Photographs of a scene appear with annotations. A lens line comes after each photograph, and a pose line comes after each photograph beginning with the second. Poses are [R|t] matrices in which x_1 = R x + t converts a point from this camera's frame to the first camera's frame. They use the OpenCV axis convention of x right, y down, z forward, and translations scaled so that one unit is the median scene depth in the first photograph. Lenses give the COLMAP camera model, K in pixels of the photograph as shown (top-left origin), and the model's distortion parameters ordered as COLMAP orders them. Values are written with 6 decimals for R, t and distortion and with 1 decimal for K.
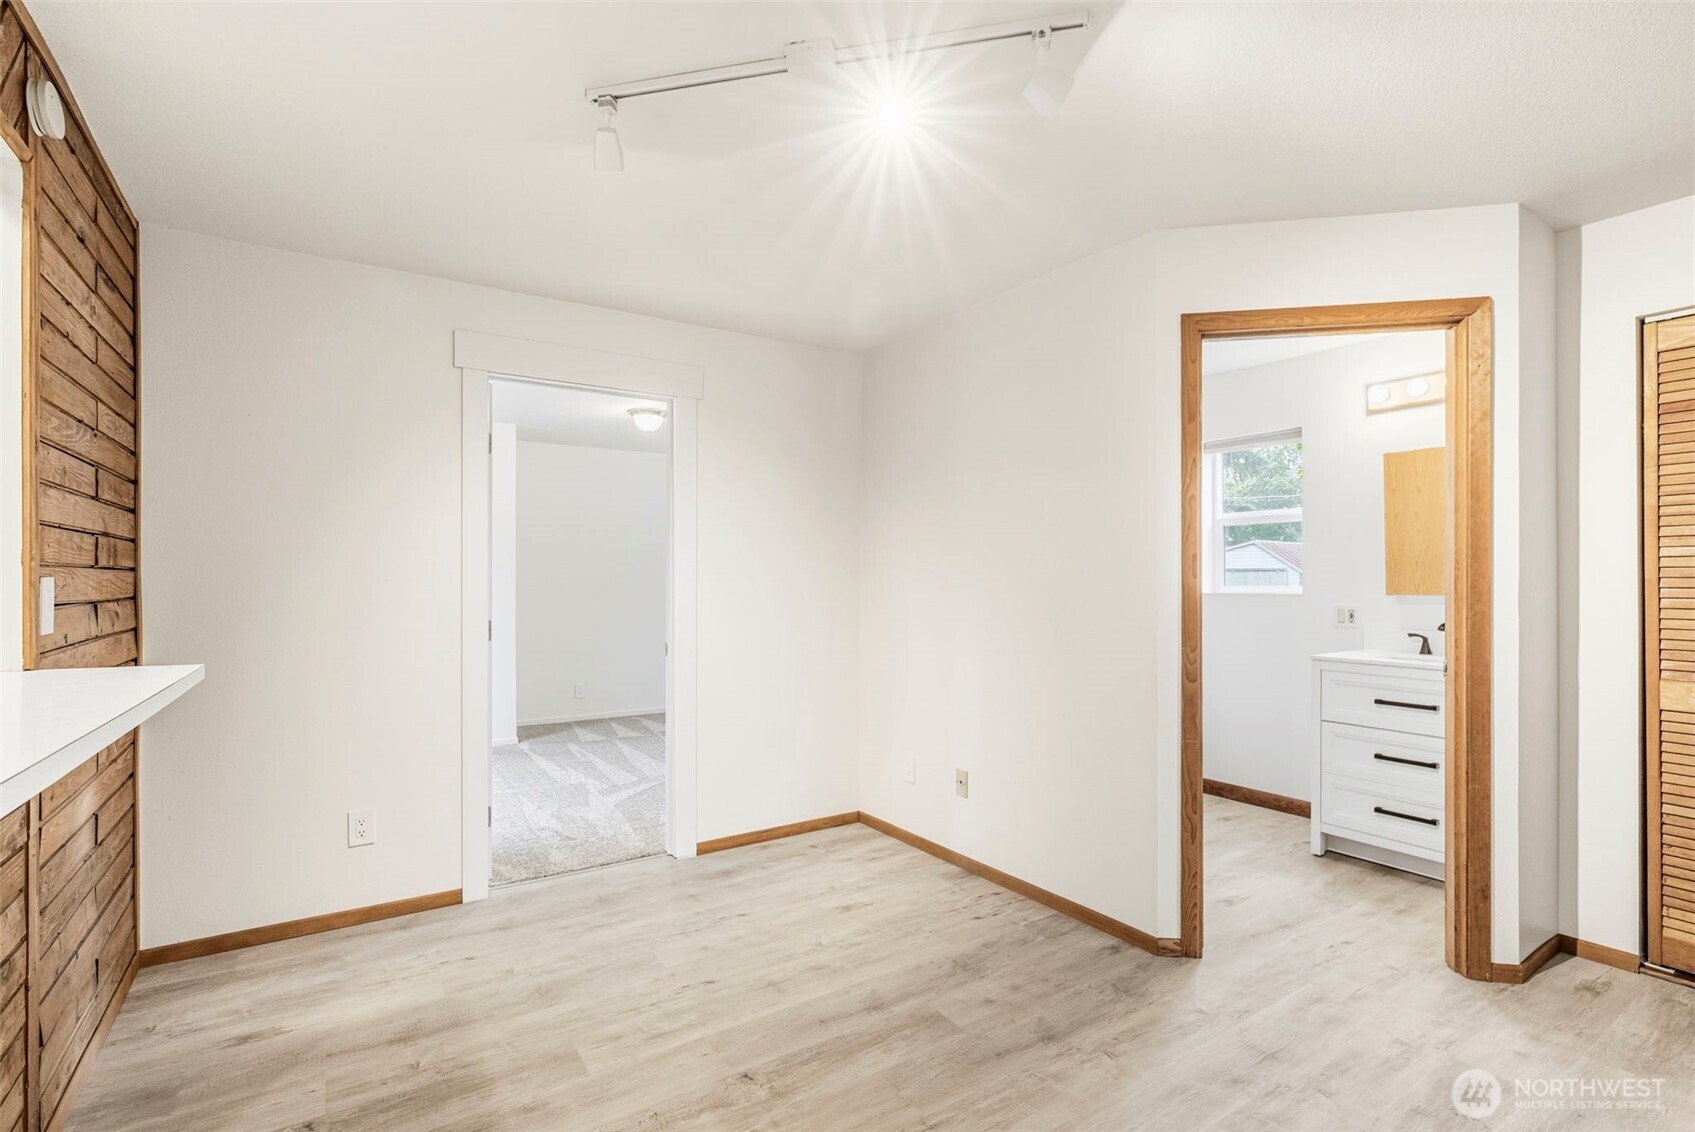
lens RADIAL K [[791.5, 0, 847.4], [0, 791.5, 581.0], [0, 0, 1]] dist [0.001034, 0.000338]
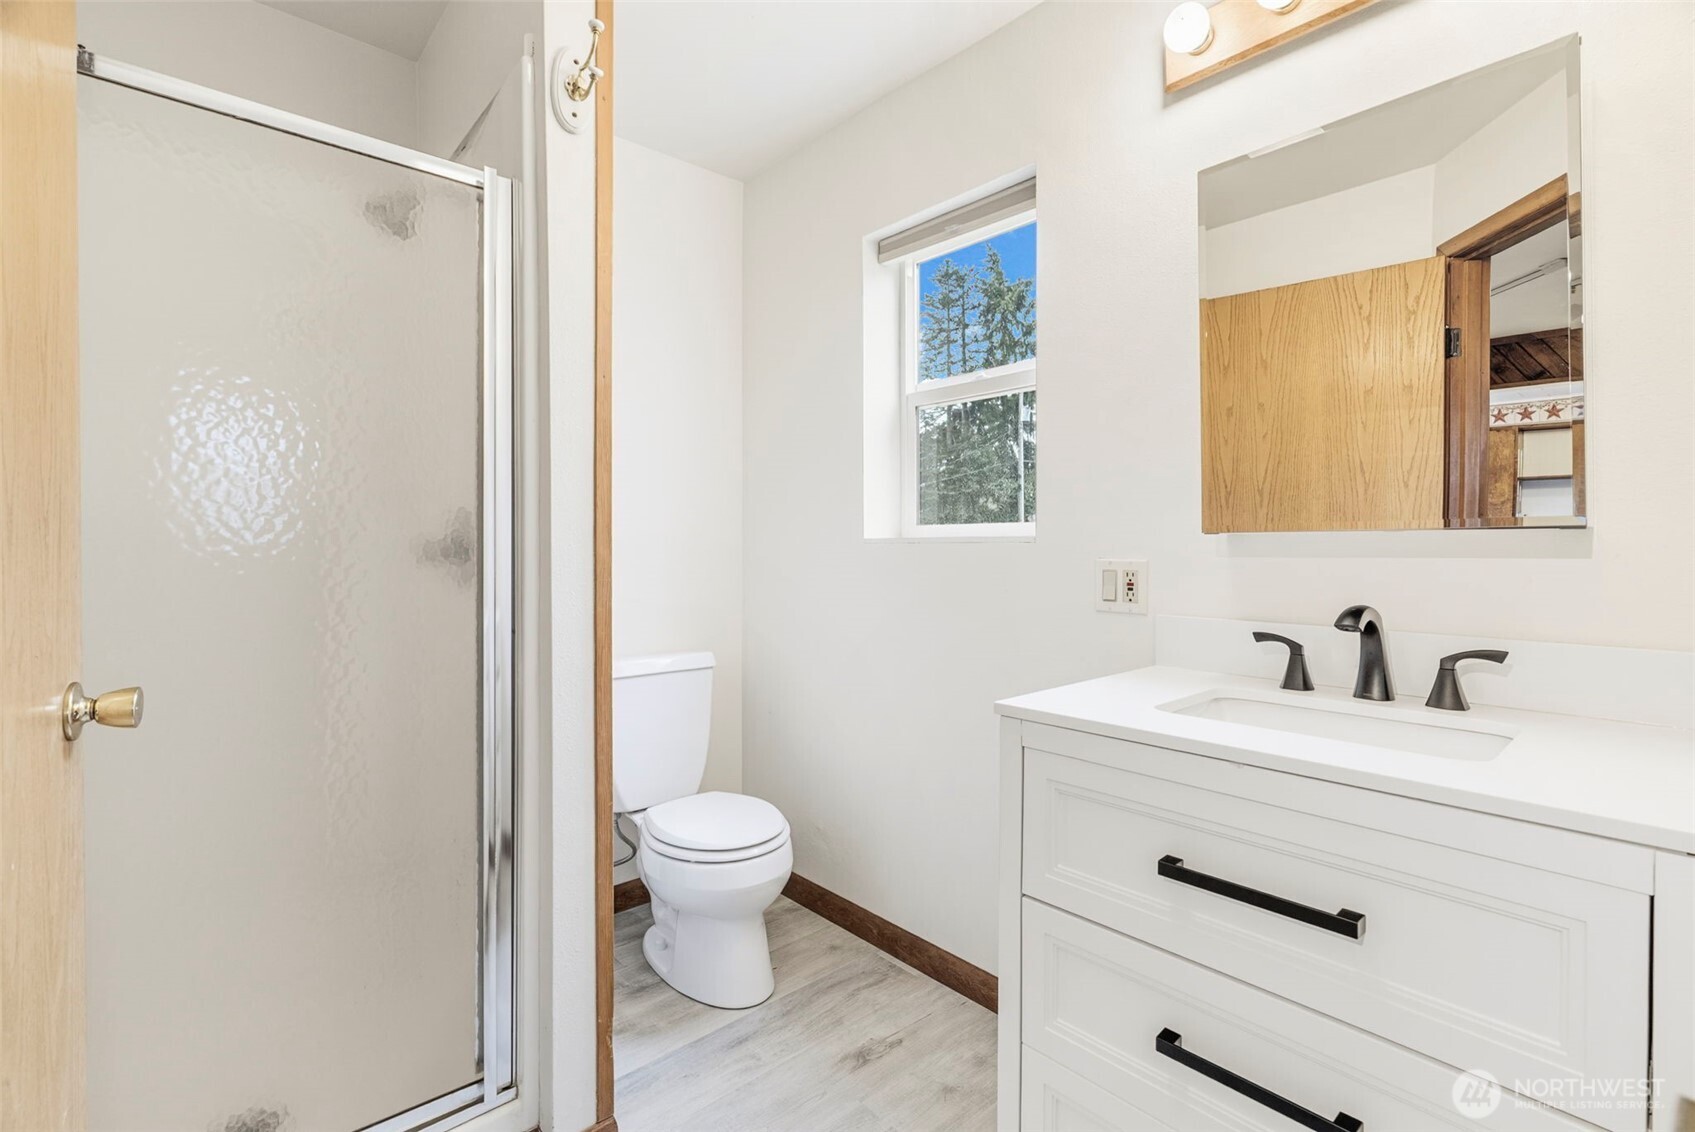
lens RADIAL K [[784.3, 0, 845.2], [0, 784.3, 544.1], [0, 0, 1]] dist [-0.005748, 0.000201]
pose [[0.989036, 0.010174, 0.147320, 0.654537], [-0.009061, 0.999925, -0.008224, 0.041058], [-0.147393, 0.006799, 0.989055, 0.938213]]
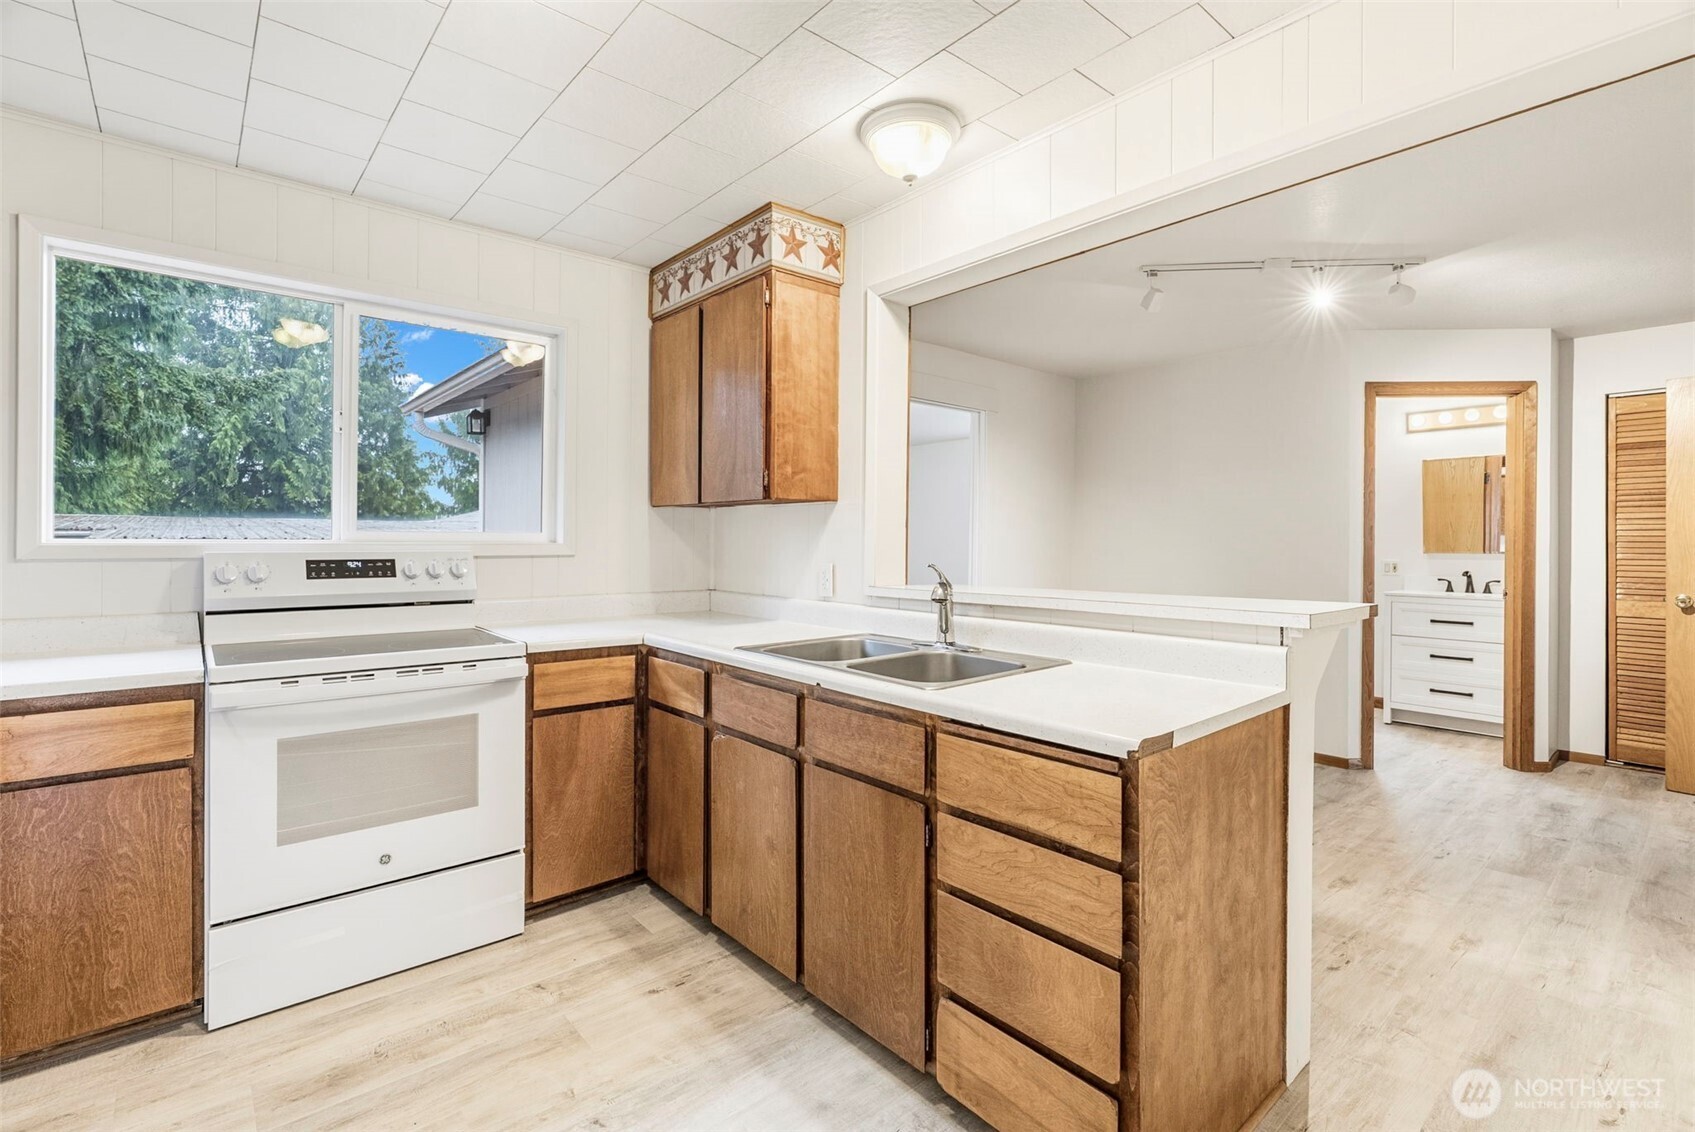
lens RADIAL K [[784.3, 0, 845.2], [0, 784.3, 544.1], [0, 0, 1]] dist [-0.005748, 0.000201]
pose [[0.991544, 0.007483, 0.129555, -0.877949], [-0.007180, 0.999970, -0.002811, 0.017499], [-0.129572, 0.001857, 0.991568, -0.487282]]
